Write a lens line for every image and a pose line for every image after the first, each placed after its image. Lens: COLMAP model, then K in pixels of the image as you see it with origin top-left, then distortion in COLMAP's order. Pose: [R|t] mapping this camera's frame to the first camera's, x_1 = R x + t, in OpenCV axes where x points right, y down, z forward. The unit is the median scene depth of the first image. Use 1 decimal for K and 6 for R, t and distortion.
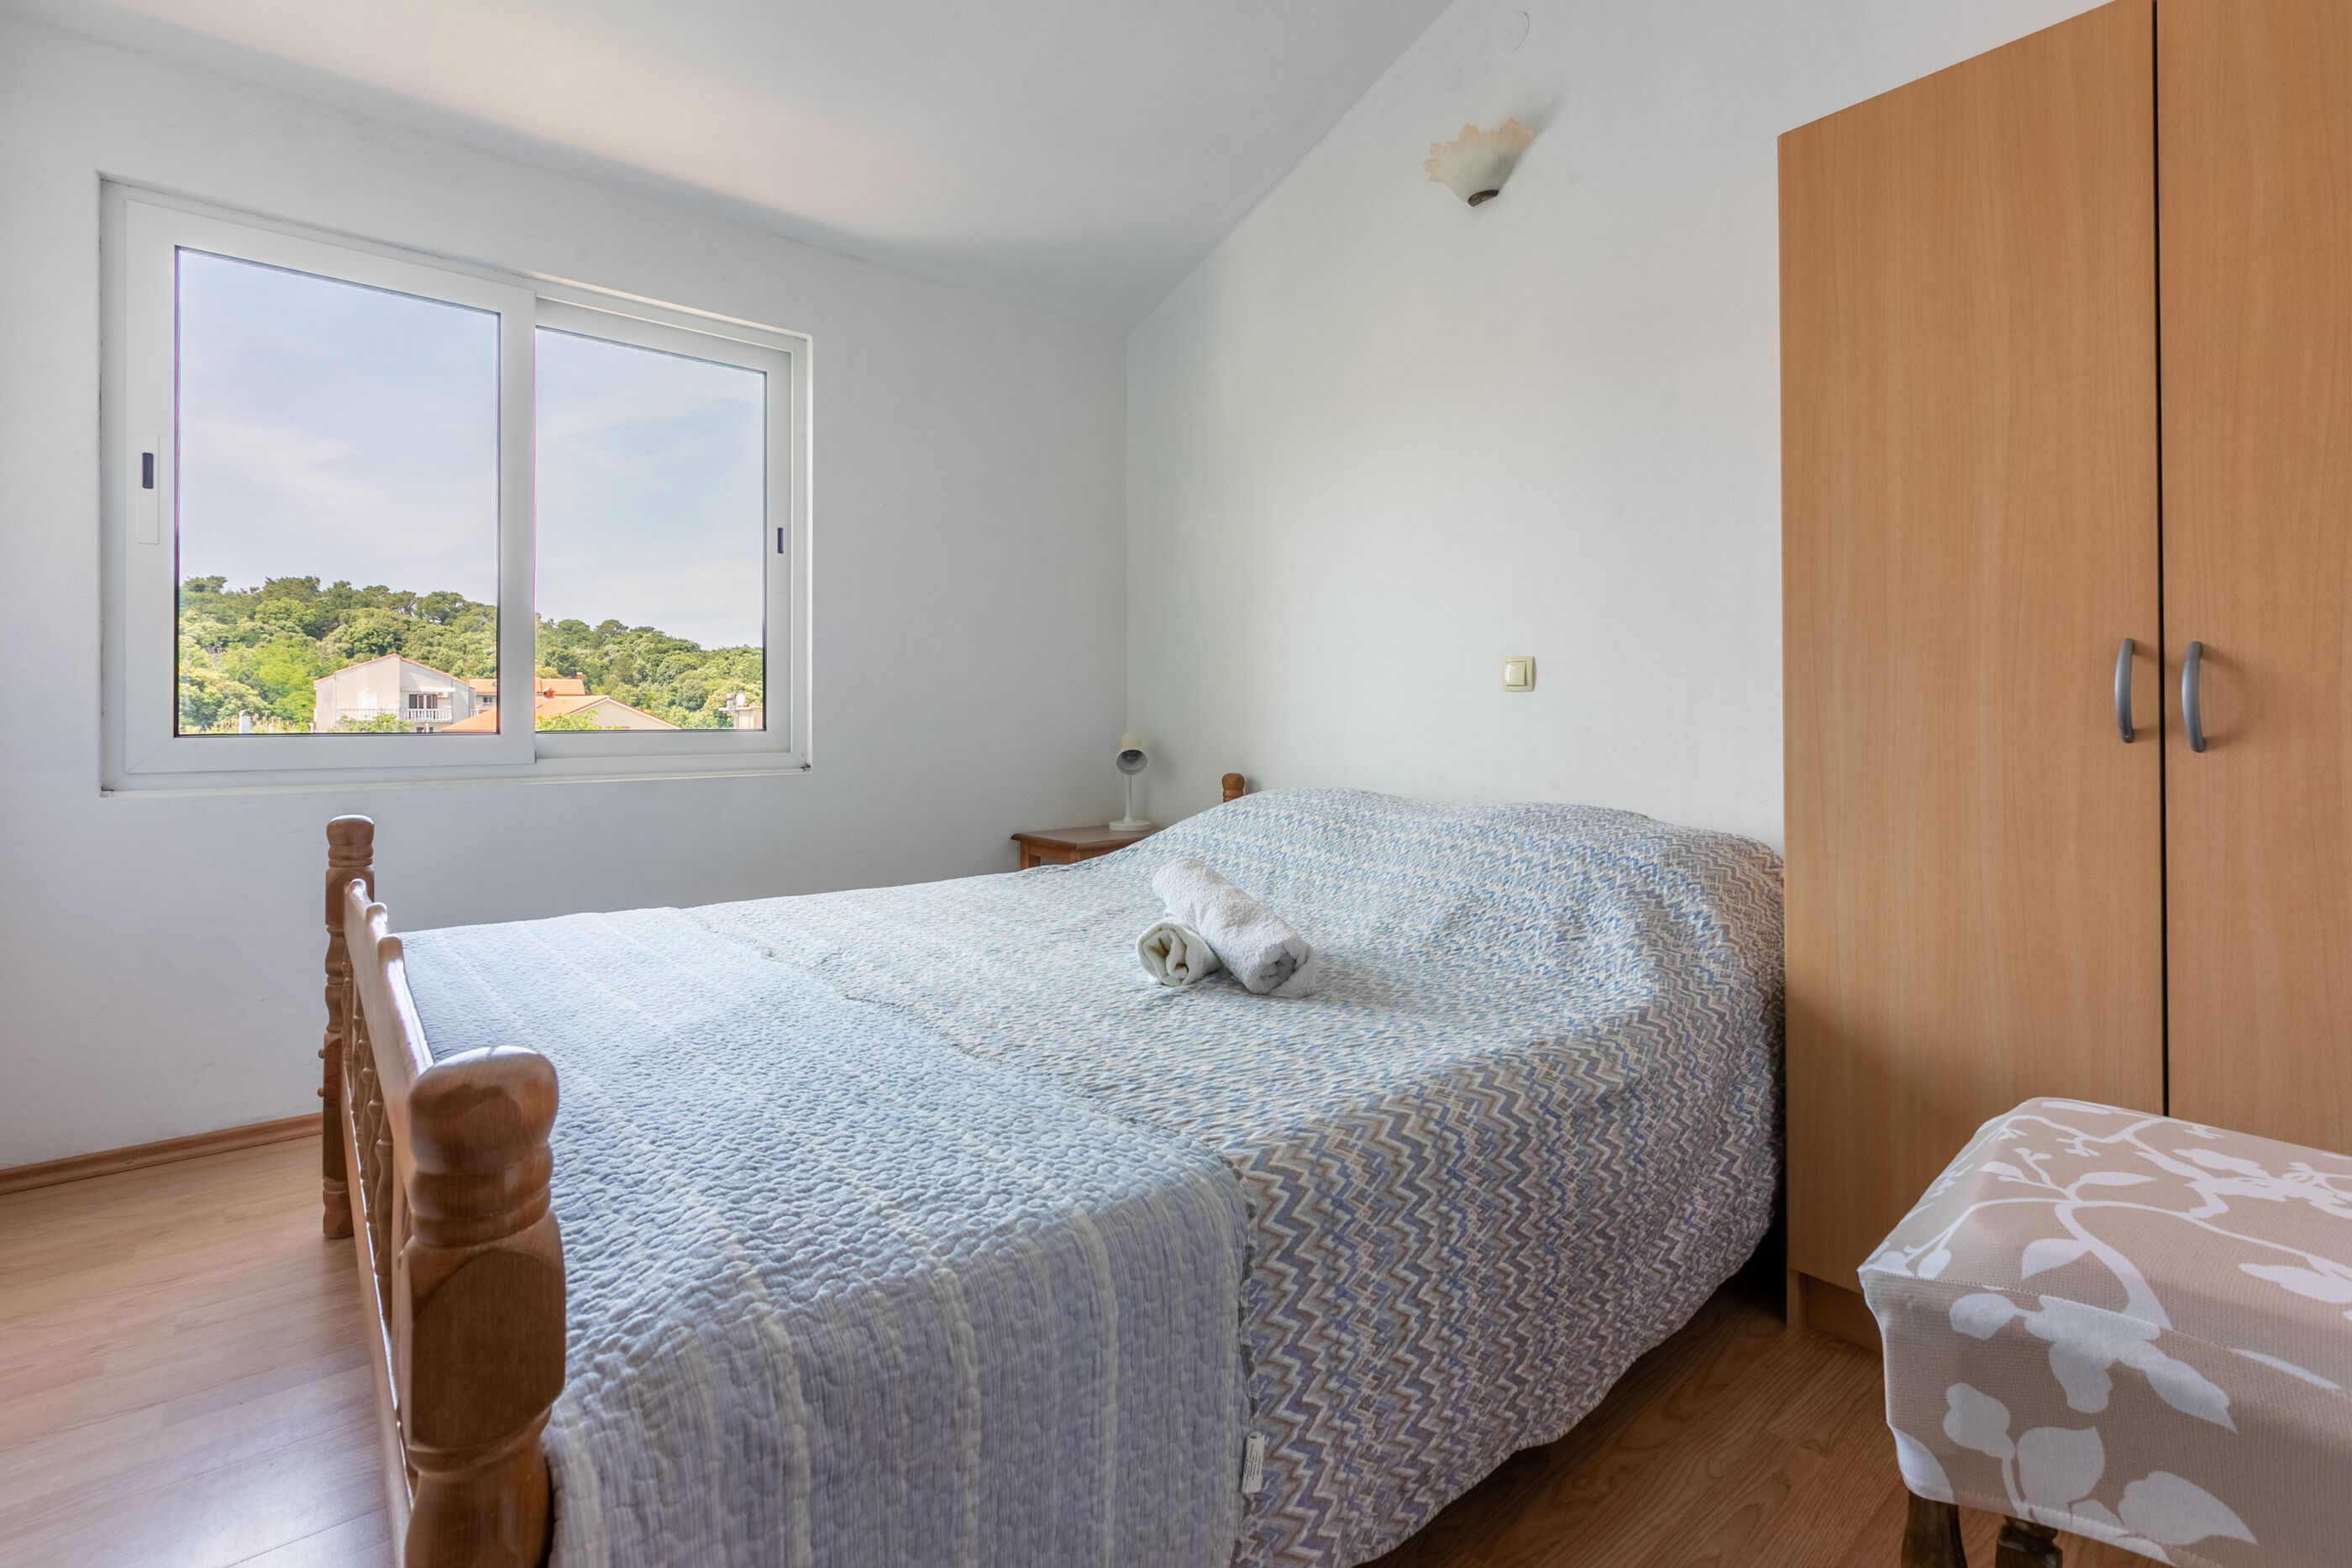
lens RADIAL K [[1069.7, 0, 1149.8], [0, 1069.7, 725.9], [0, 0, 1]] dist [0.005356, -0.001696]
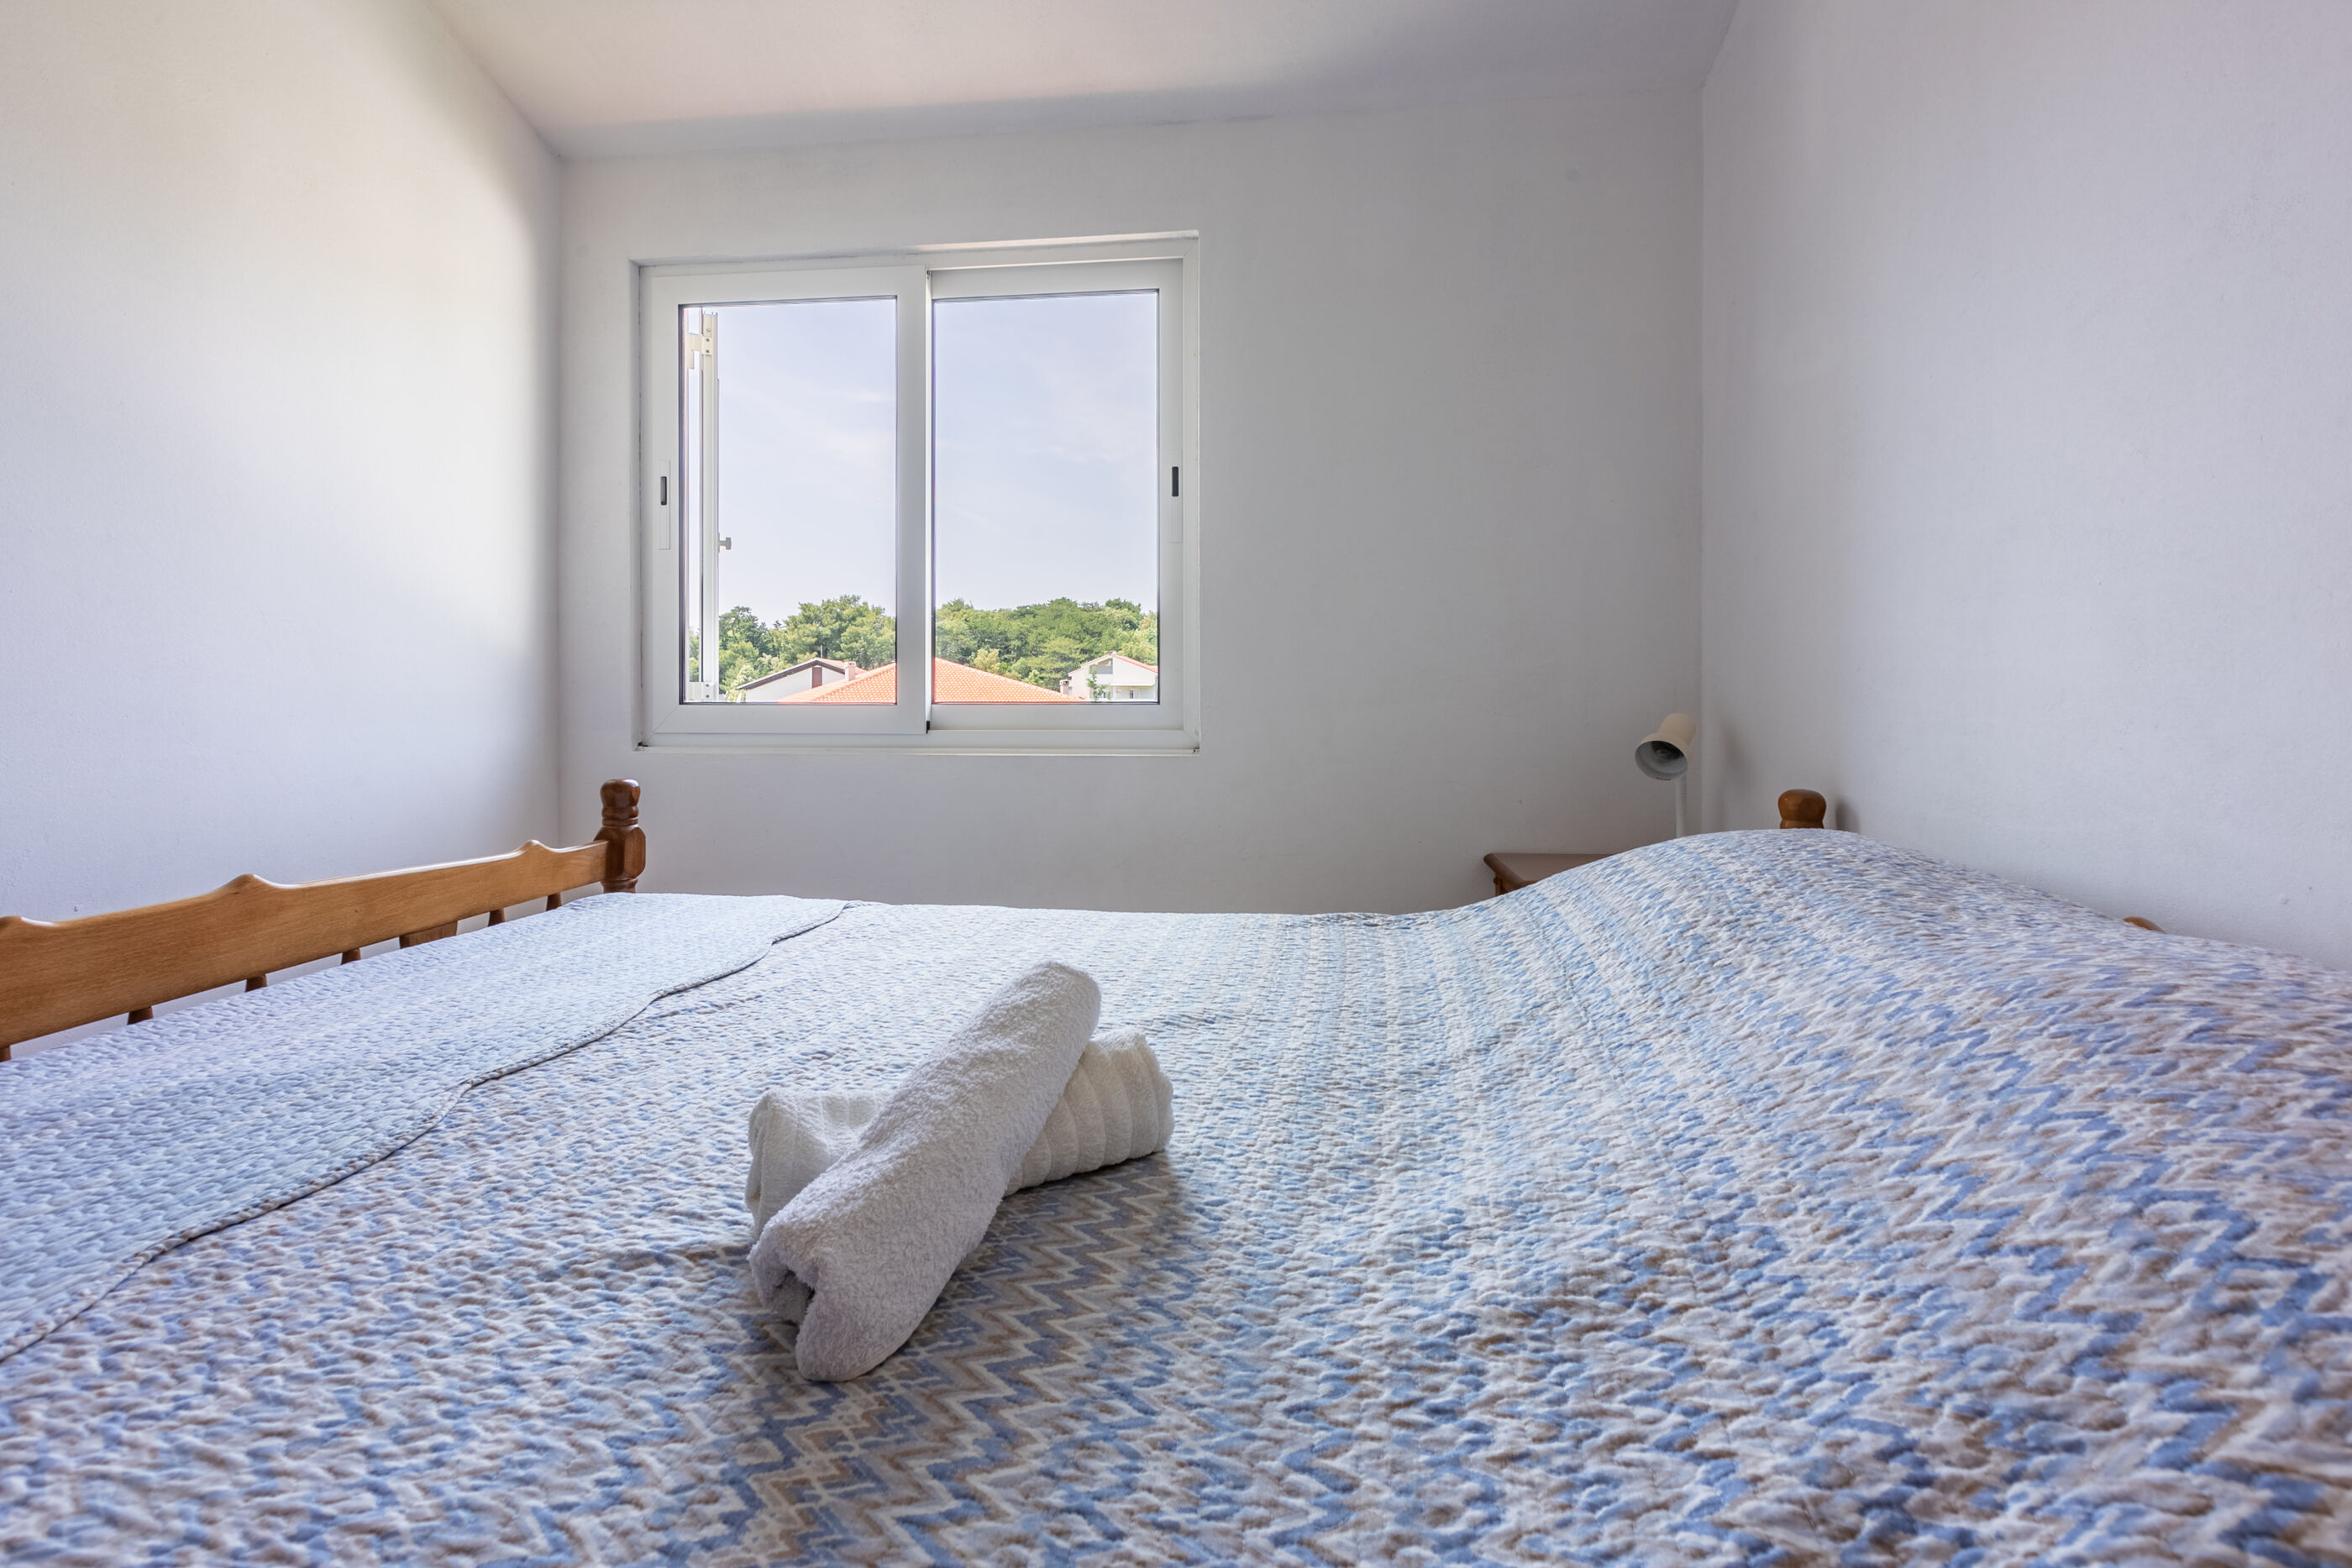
lens RADIAL K [[1069.7, 0, 1129.6], [0, 1069.7, 692.8], [0, 0, 1]] dist [0.005356, -0.001696]
pose [[0.692472, 0.003219, -0.721438, 0.678418], [-0.005399, 0.999985, -0.000721, -0.010077], [0.721425, 0.004395, 0.692479, 1.057231]]
